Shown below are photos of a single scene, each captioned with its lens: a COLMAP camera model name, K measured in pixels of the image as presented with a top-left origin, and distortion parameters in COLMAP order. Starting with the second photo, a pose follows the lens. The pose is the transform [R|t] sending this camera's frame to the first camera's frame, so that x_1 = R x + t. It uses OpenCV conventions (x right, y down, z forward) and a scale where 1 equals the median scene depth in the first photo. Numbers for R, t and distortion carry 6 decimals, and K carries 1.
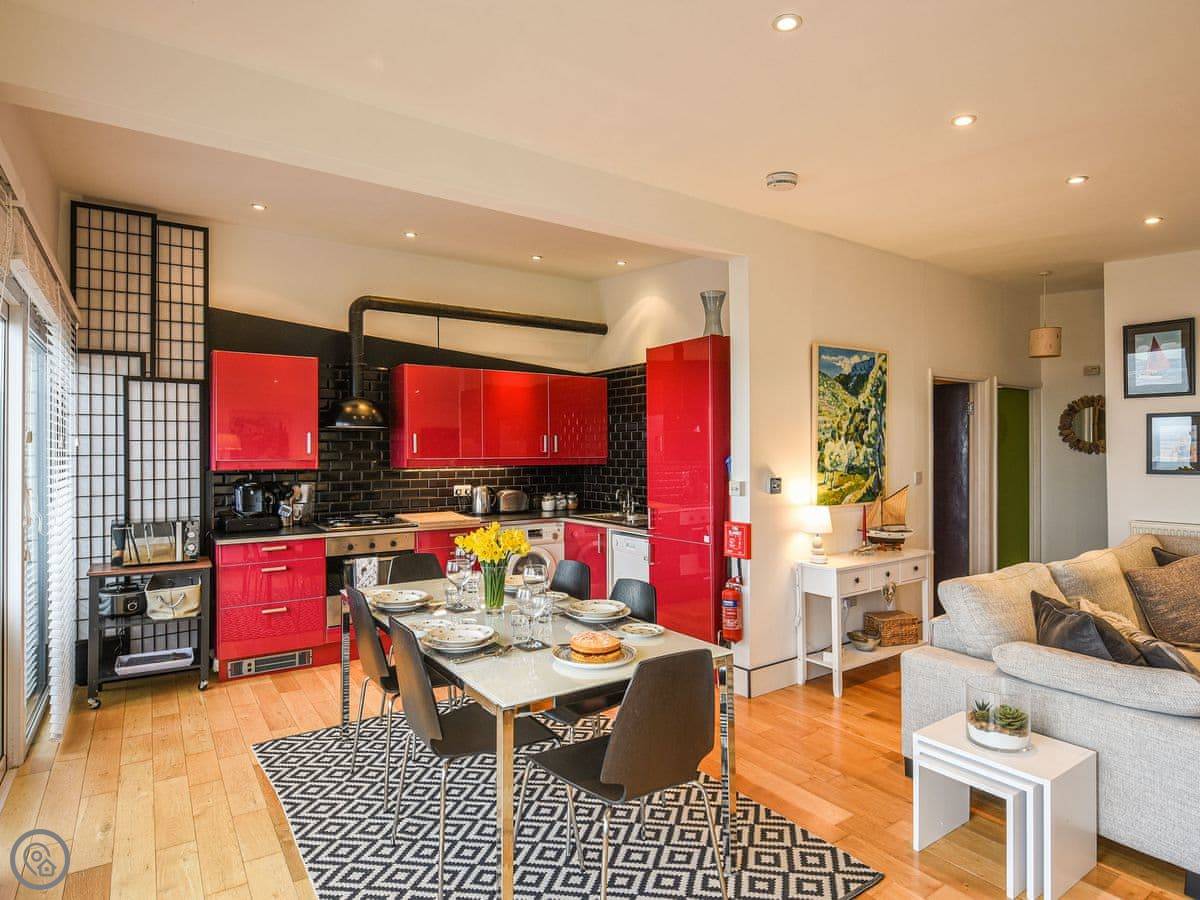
lens RADIAL K [[685.6, 0, 584.1], [0, 685.6, 449.3], [0, 0, 1]] dist [-0.004303, -0.000832]
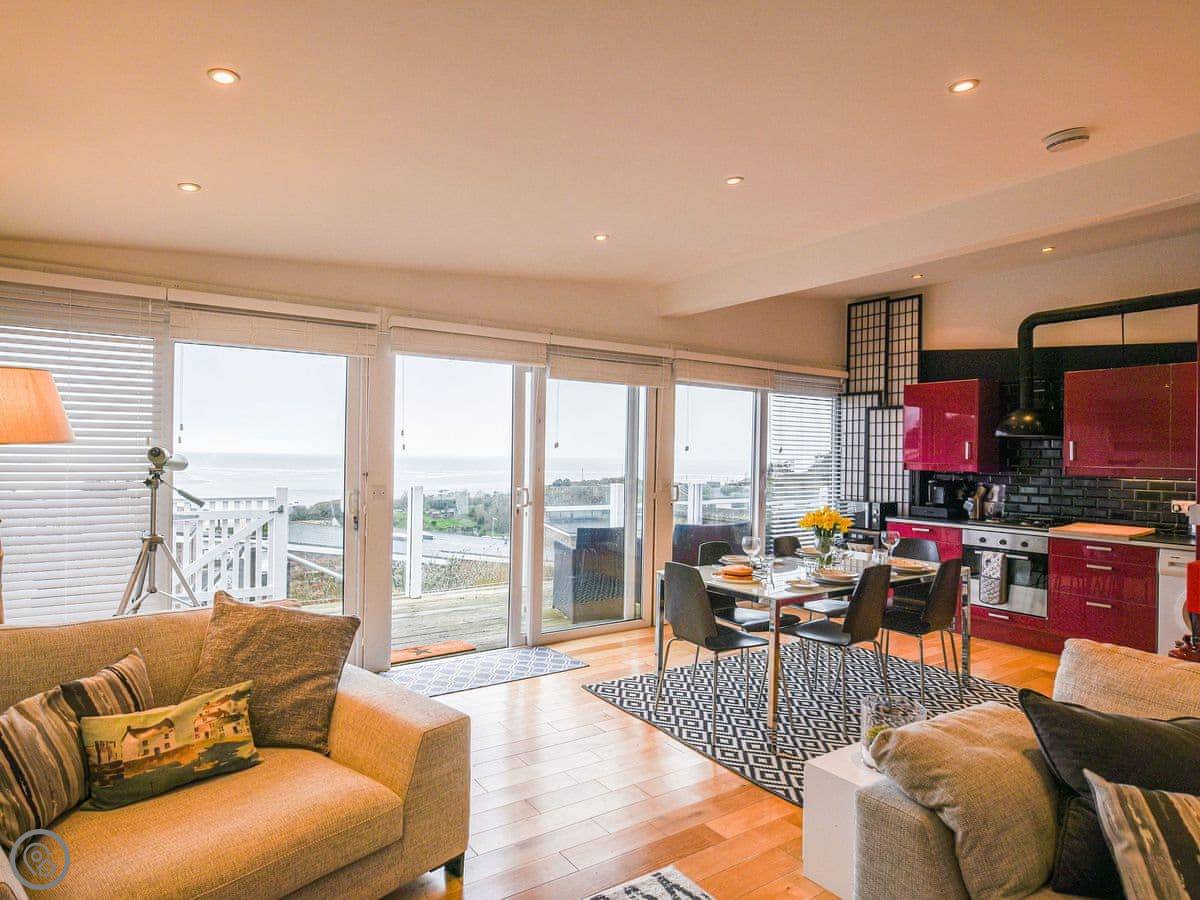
lens RADIAL K [[685.6, 0, 584.1], [0, 685.6, 449.3], [0, 0, 1]] dist [-0.004303, -0.000832]
pose [[-0.000992, -0.005183, -0.999986, 0.824953], [-0.012072, 0.999914, -0.005171, 0.003972], [0.999927, 0.012067, -0.001054, 0.330704]]
